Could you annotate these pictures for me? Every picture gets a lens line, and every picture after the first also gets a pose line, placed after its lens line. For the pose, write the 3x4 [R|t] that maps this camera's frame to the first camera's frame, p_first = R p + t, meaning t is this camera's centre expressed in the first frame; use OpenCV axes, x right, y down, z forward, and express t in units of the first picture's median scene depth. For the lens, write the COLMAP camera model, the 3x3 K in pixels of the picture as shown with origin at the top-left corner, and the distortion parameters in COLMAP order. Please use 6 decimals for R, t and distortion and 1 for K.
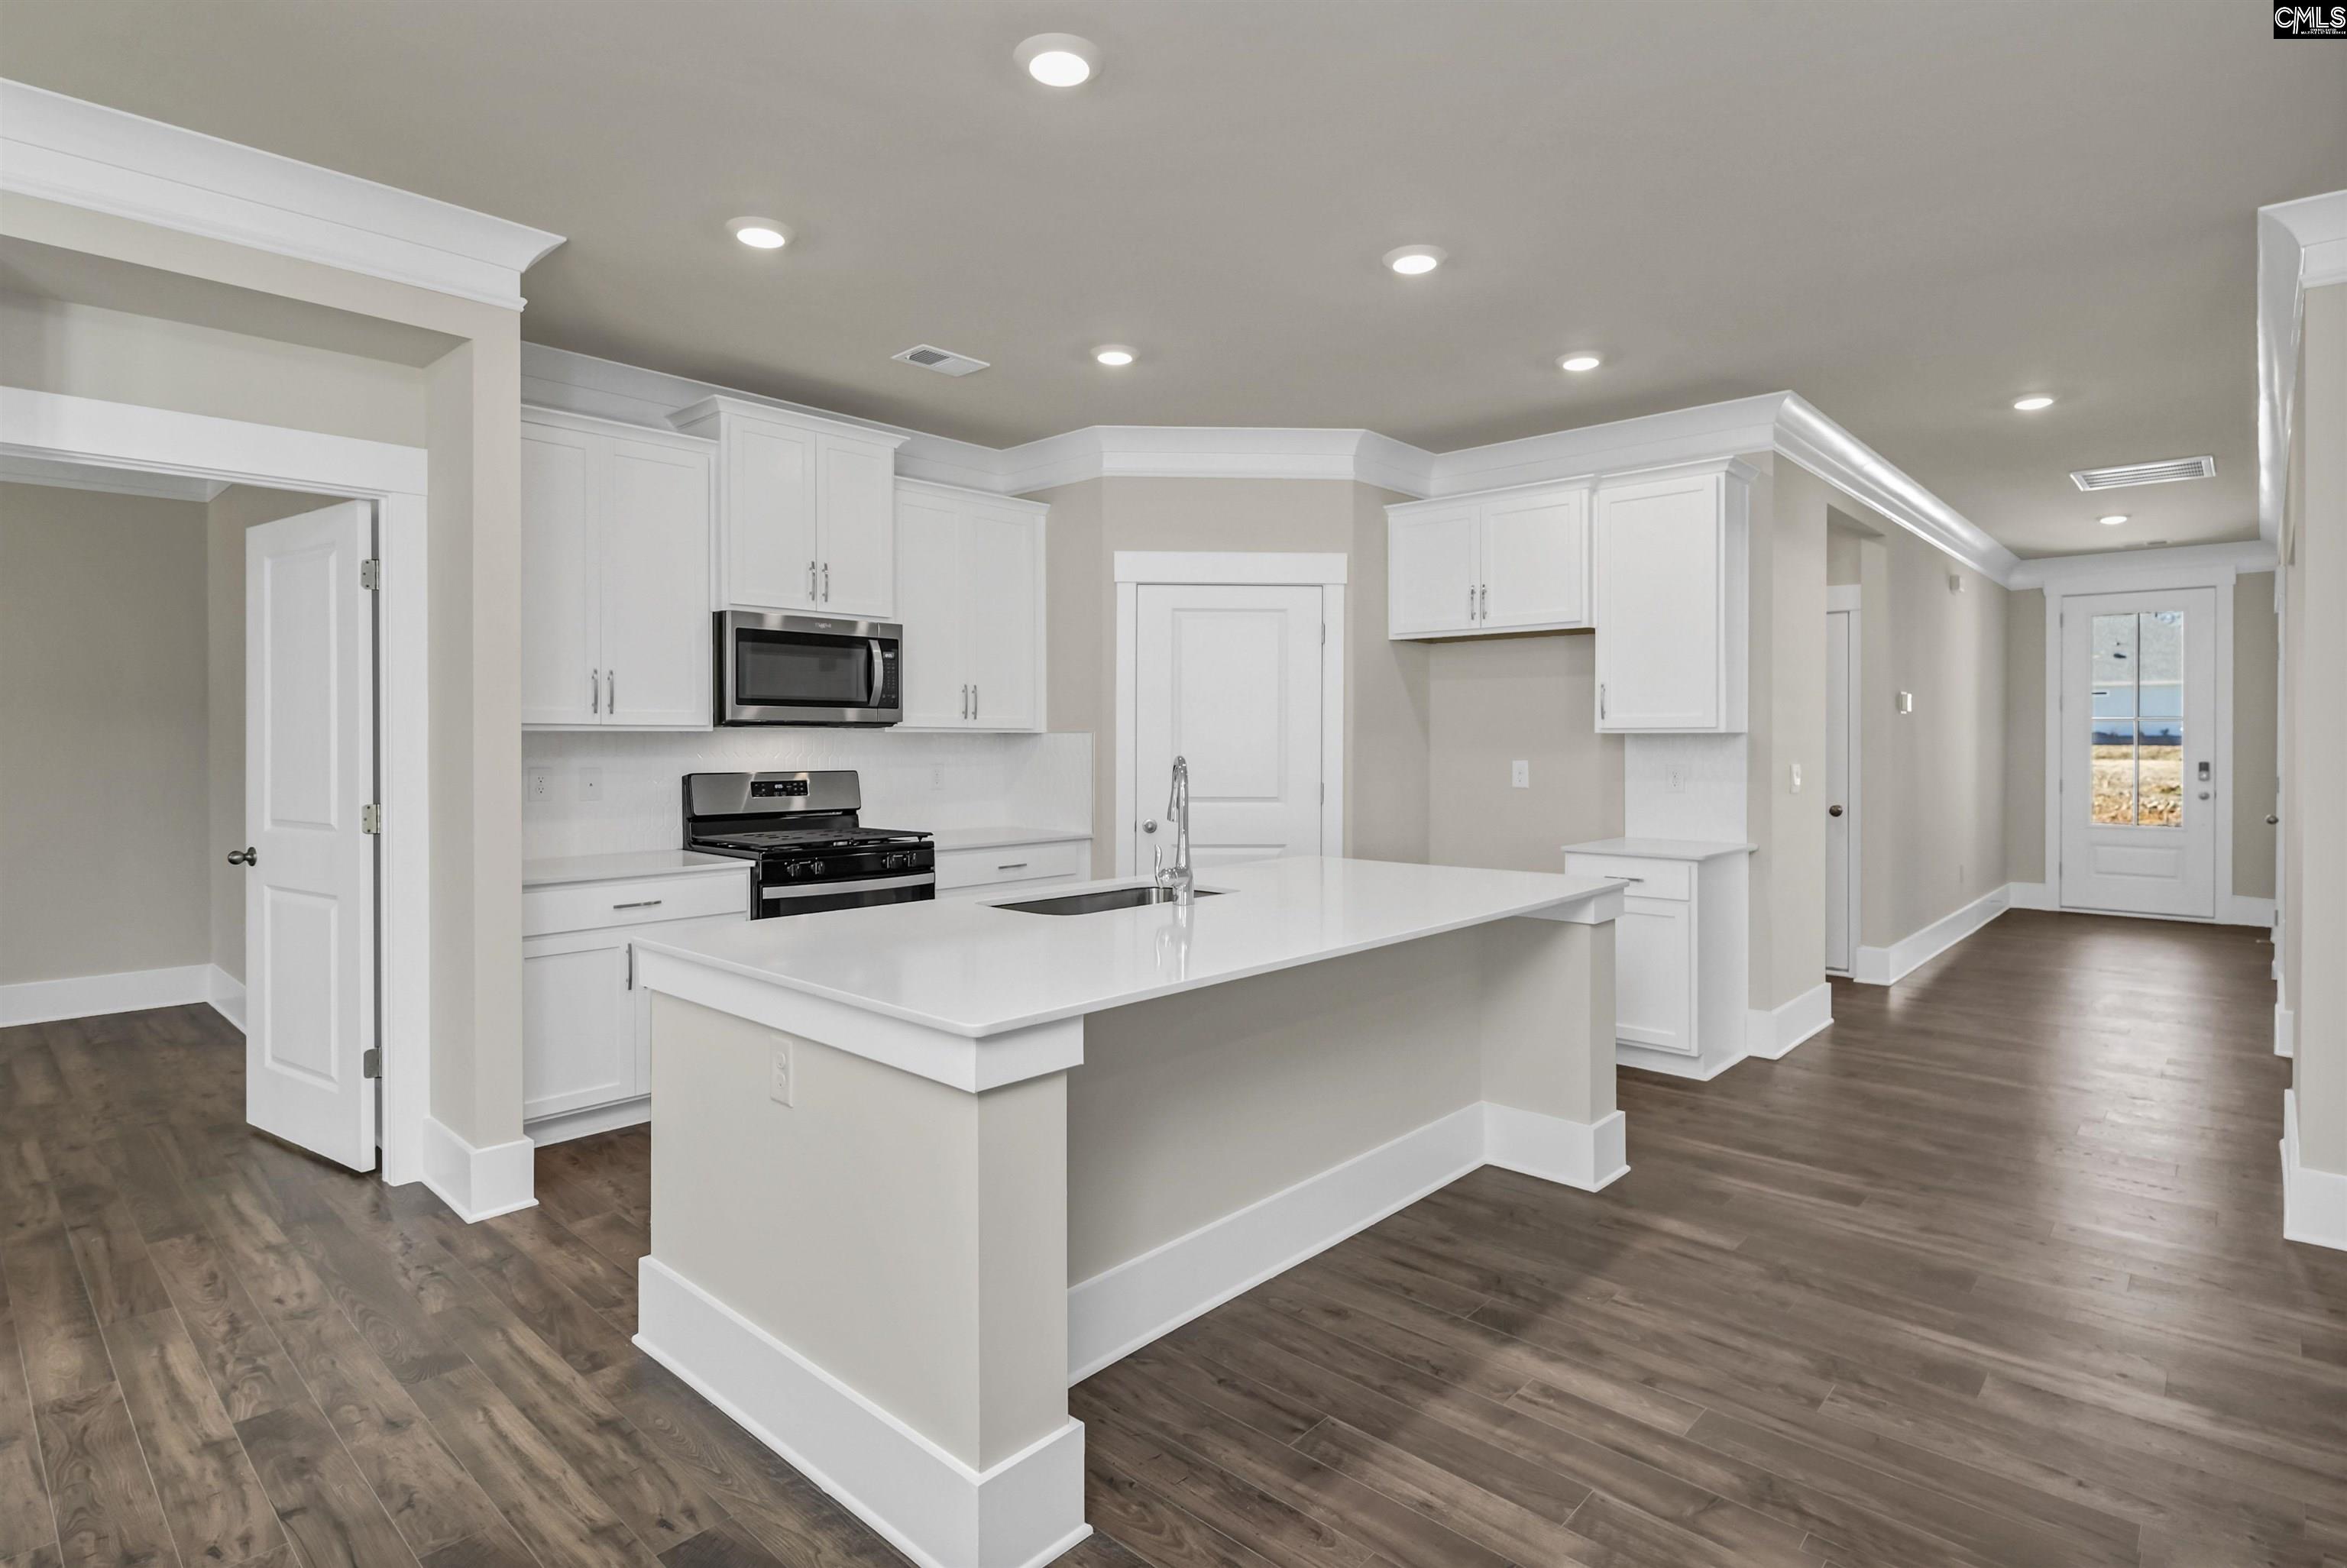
lens RADIAL K [[1187.9, 0, 1184.1], [0, 1187.9, 754.2], [0, 0, 1]] dist [-0.001304, -0.004782]
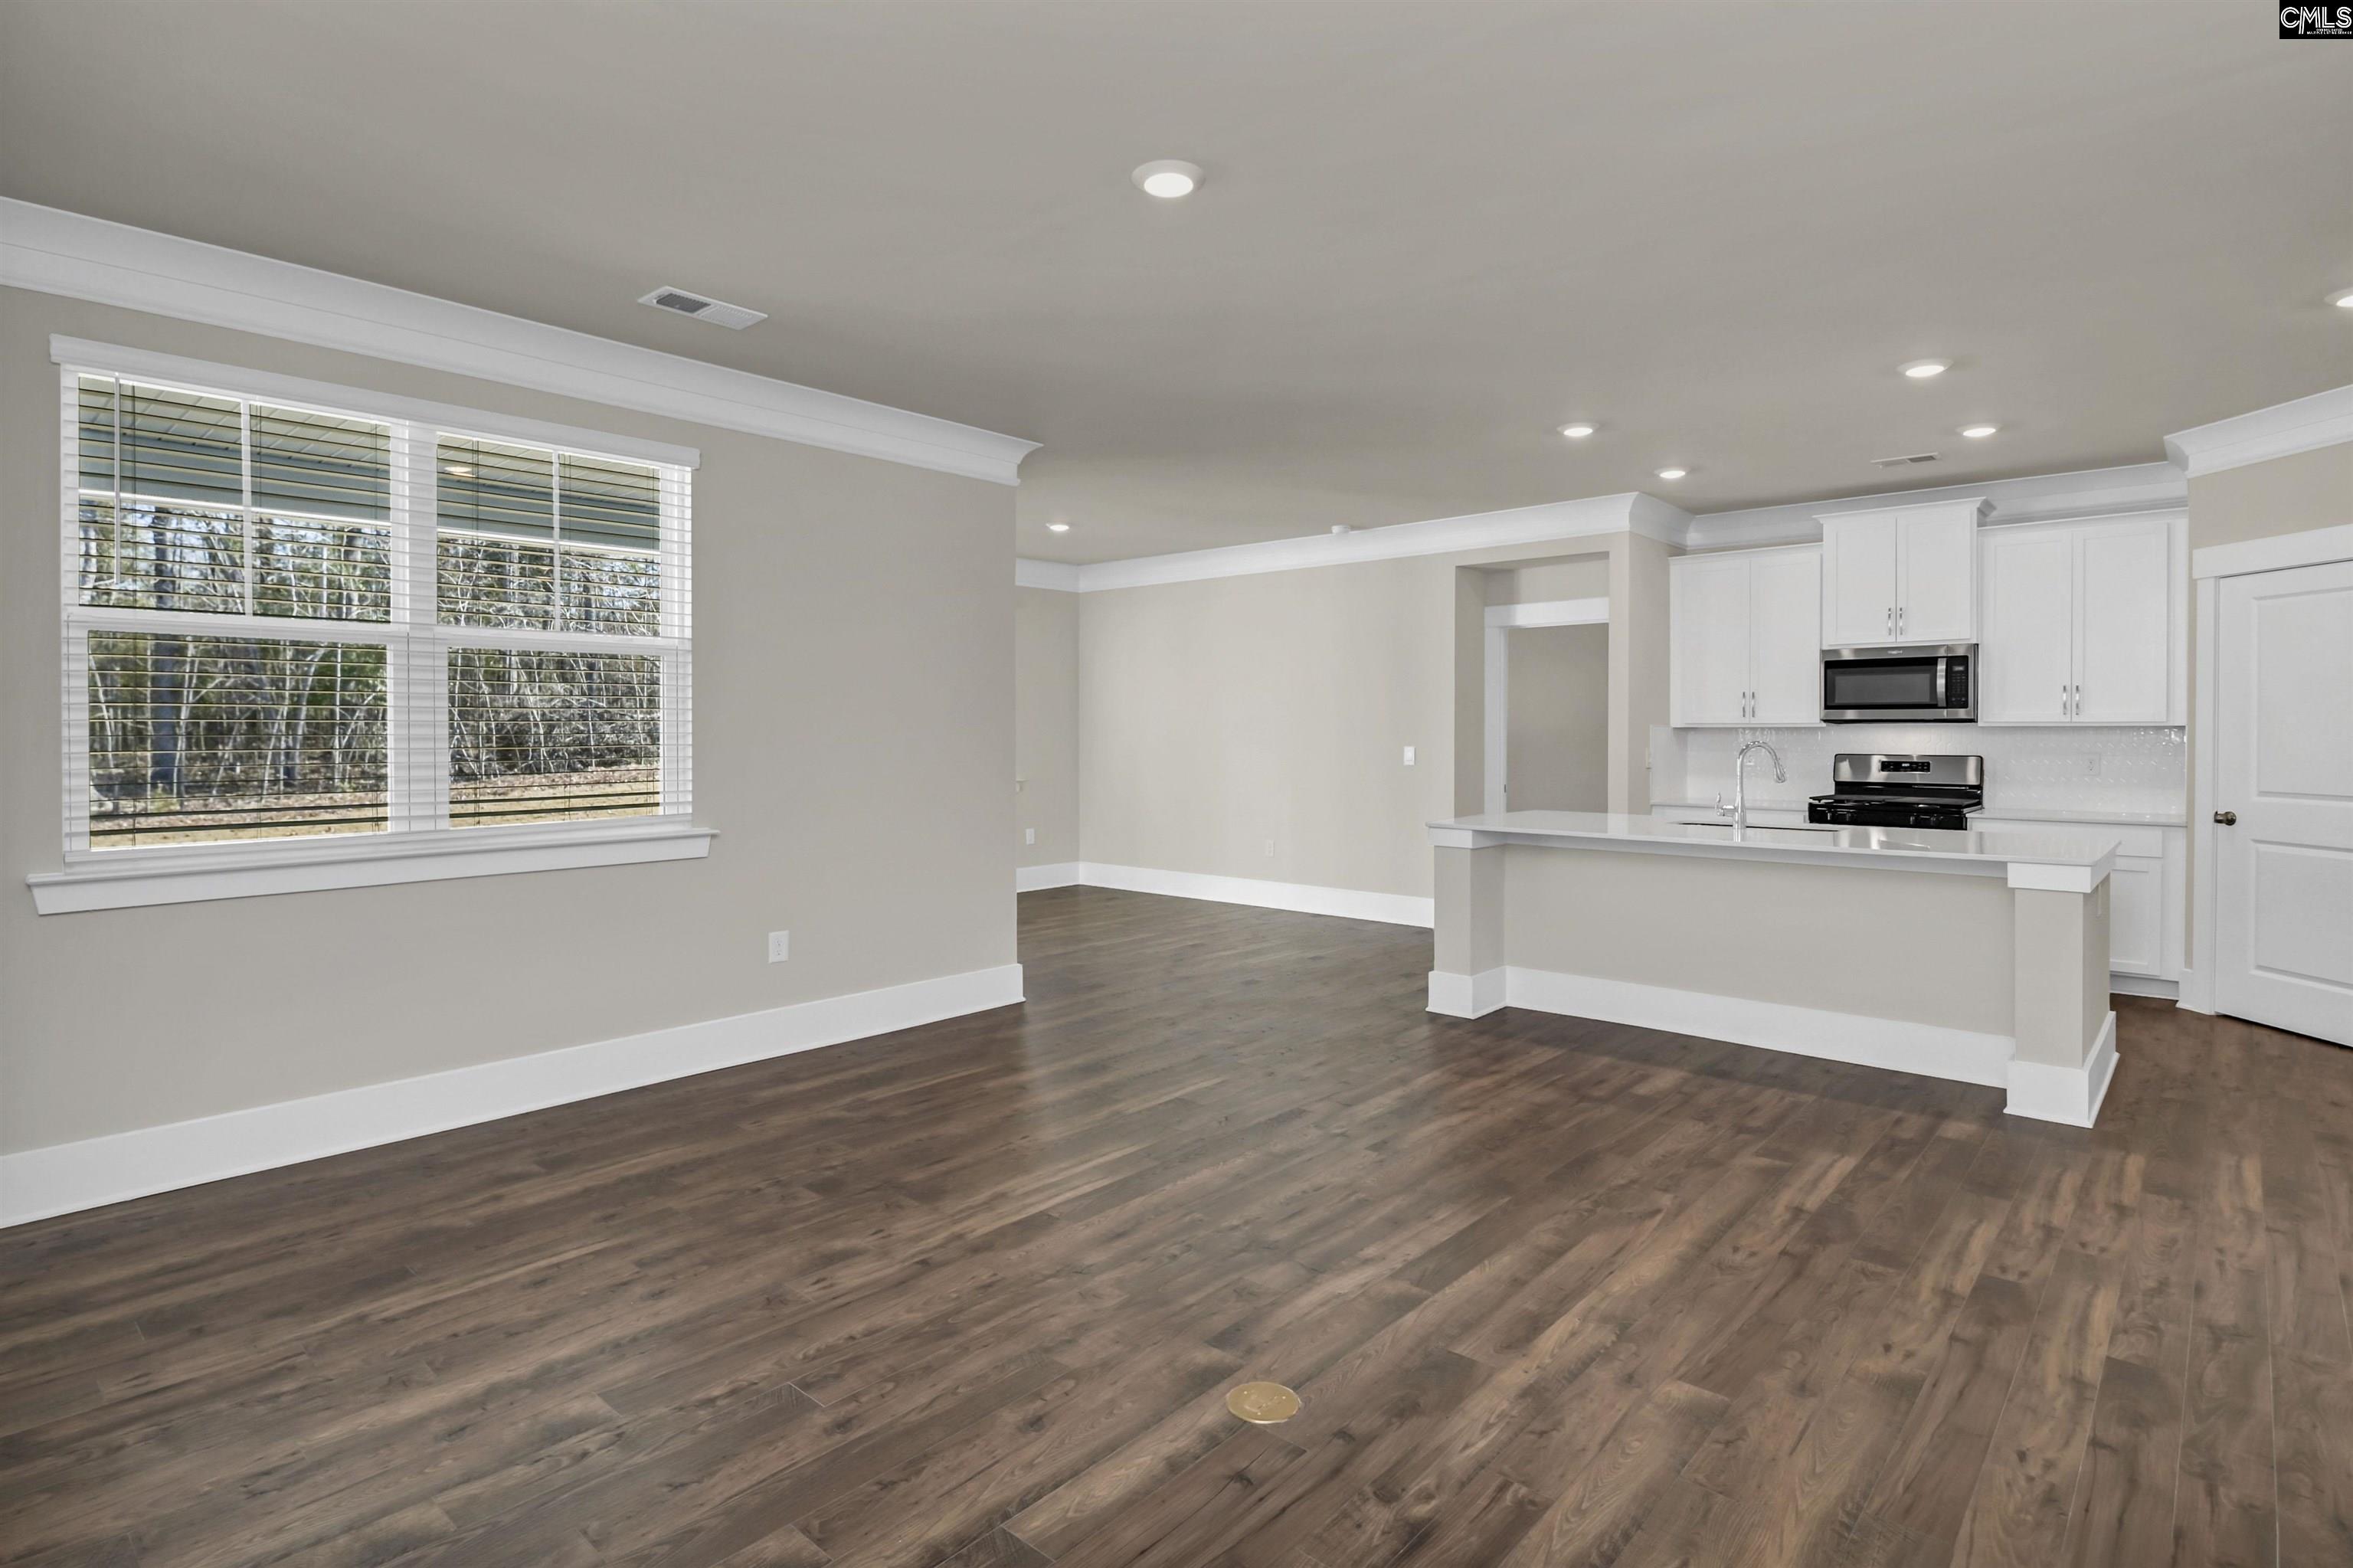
lens RADIAL K [[1185.7, 0, 1148.6], [0, 1185.7, 737.9], [0, 0, 1]] dist [-0.005552, -0.002470]
pose [[-0.008775, 0.005735, -0.999945, 1.162212], [-0.013052, 0.999898, 0.005849, -0.001232], [0.999876, 0.013103, -0.008699, 0.111671]]
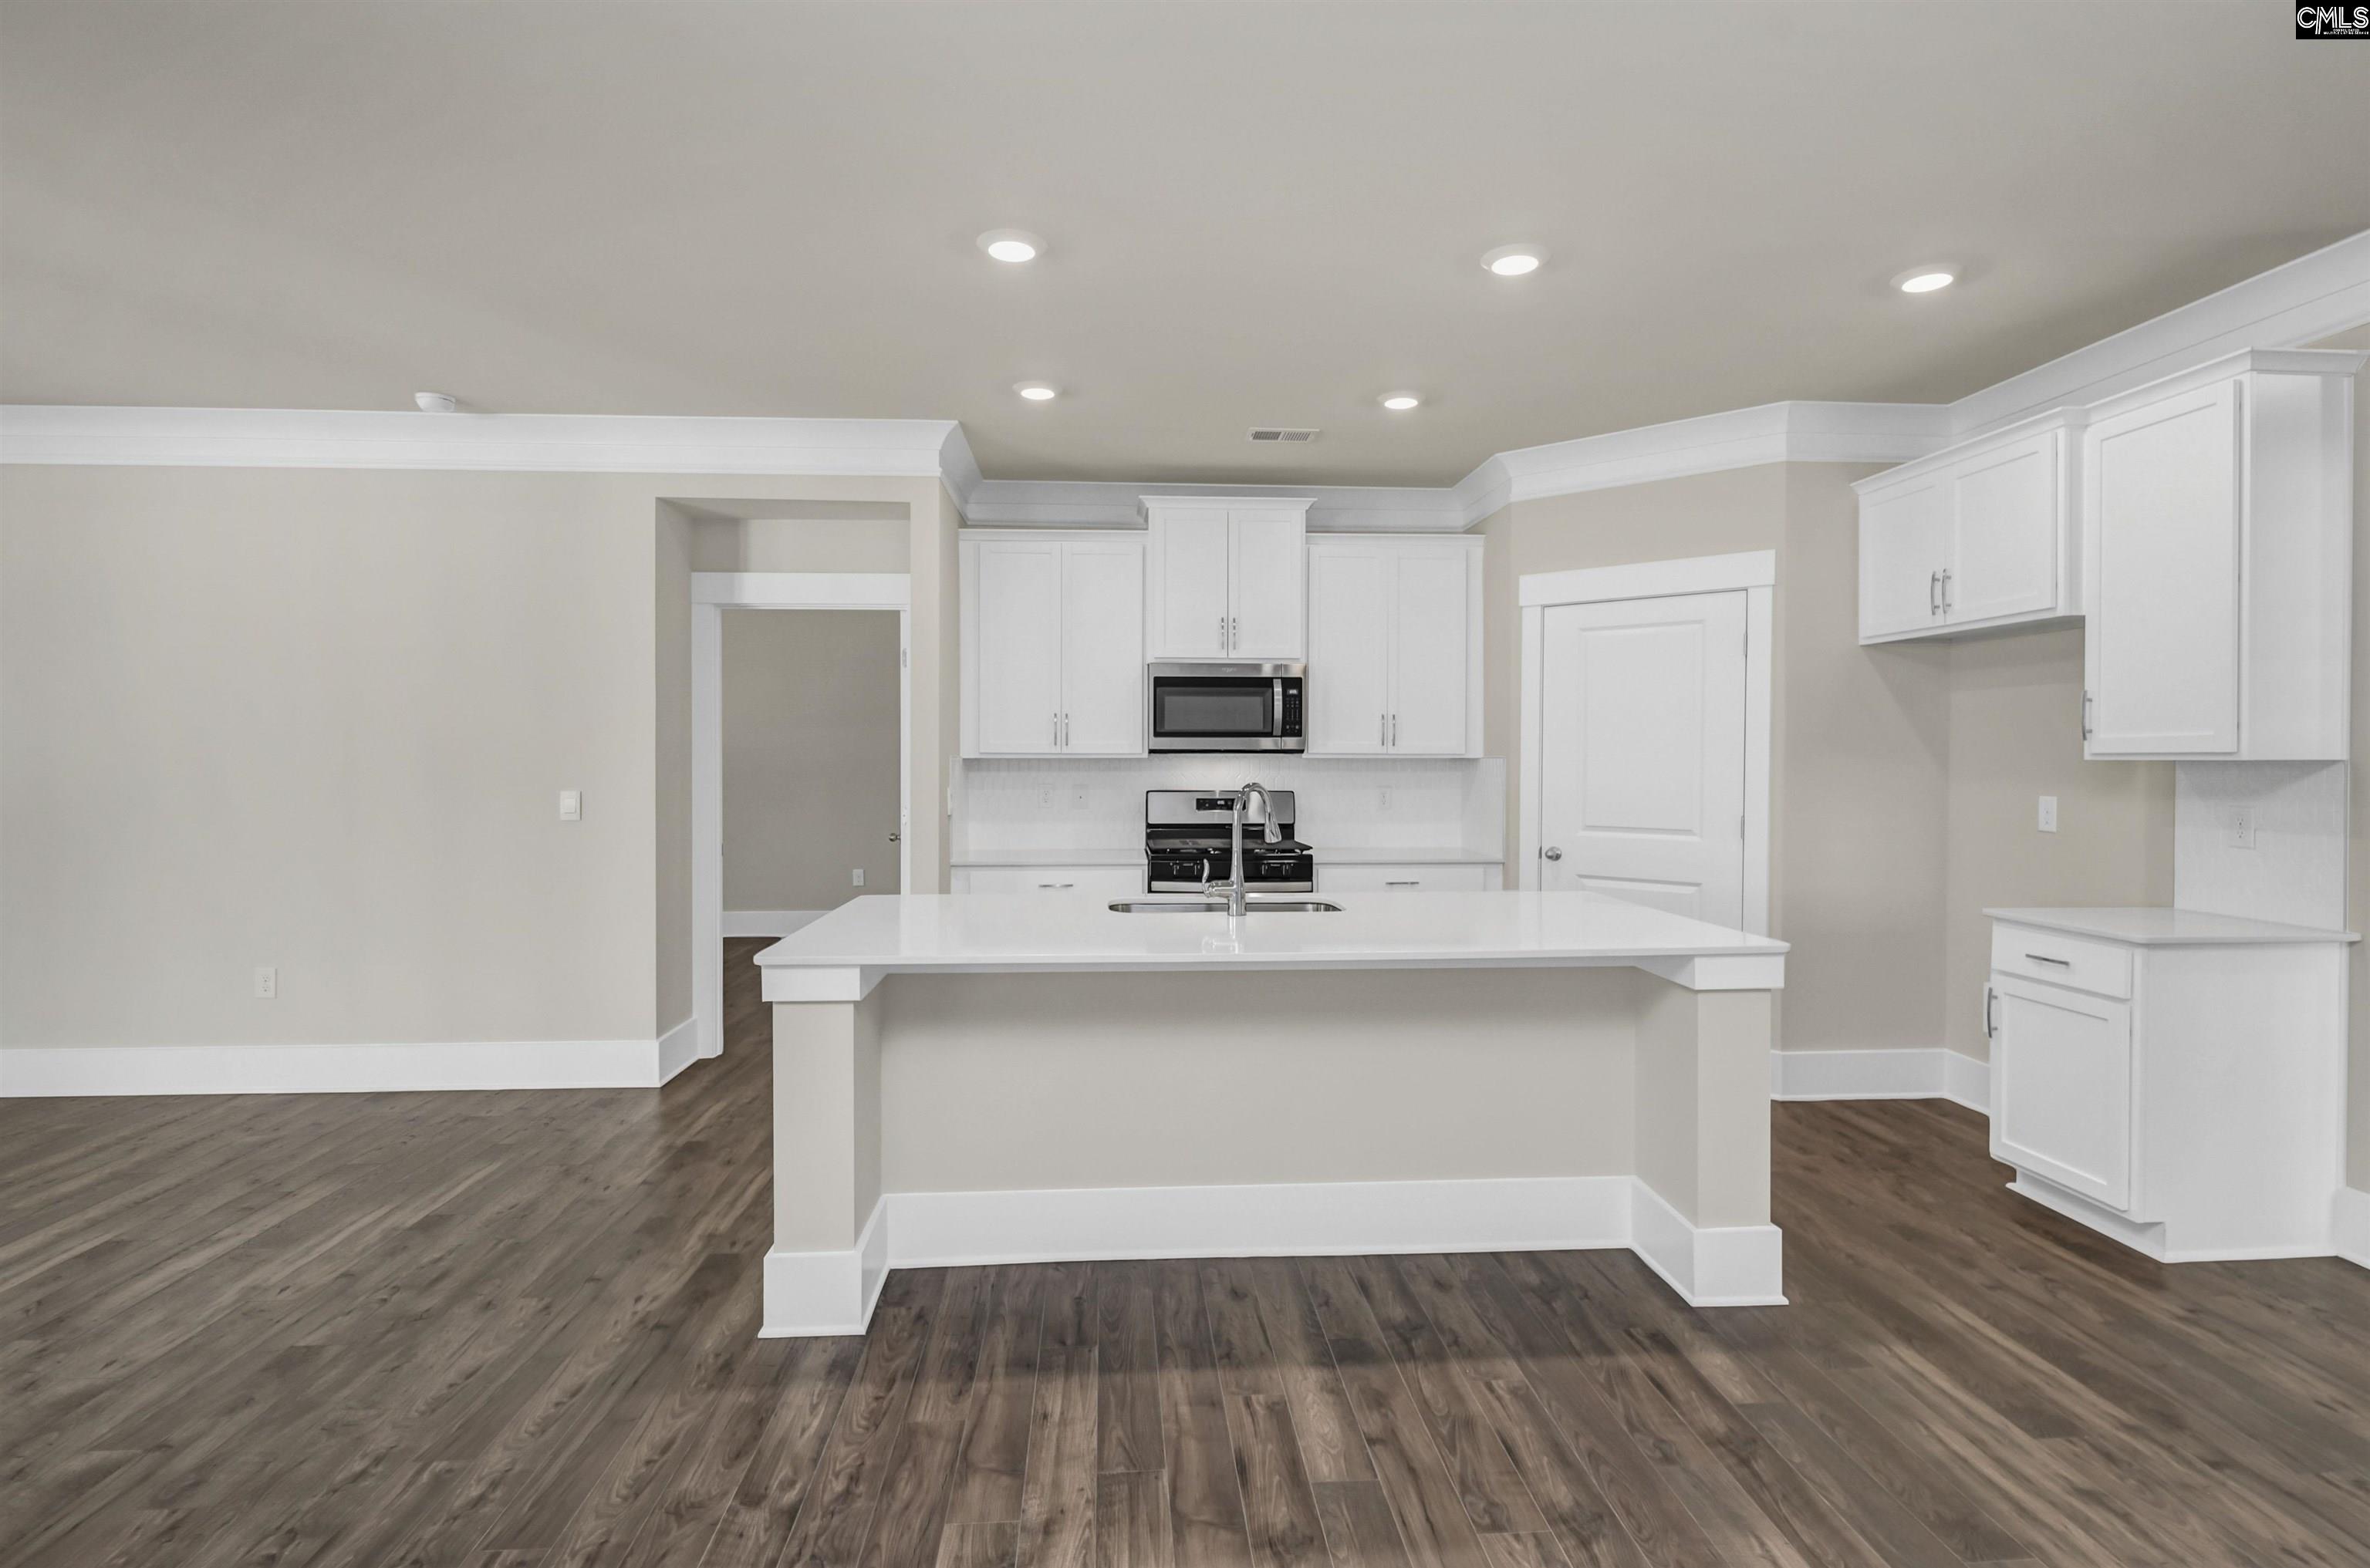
lens RADIAL K [[1180.6, 0, 1181.1], [0, 1180.6, 763.2], [0, 0, 1]] dist [0.000435, -0.006889]
pose [[0.720192, 0.002903, -0.693768, 0.503457], [-0.008895, 0.999948, -0.005050, -0.007262], [0.693717, 0.009808, 0.720181, 0.105986]]
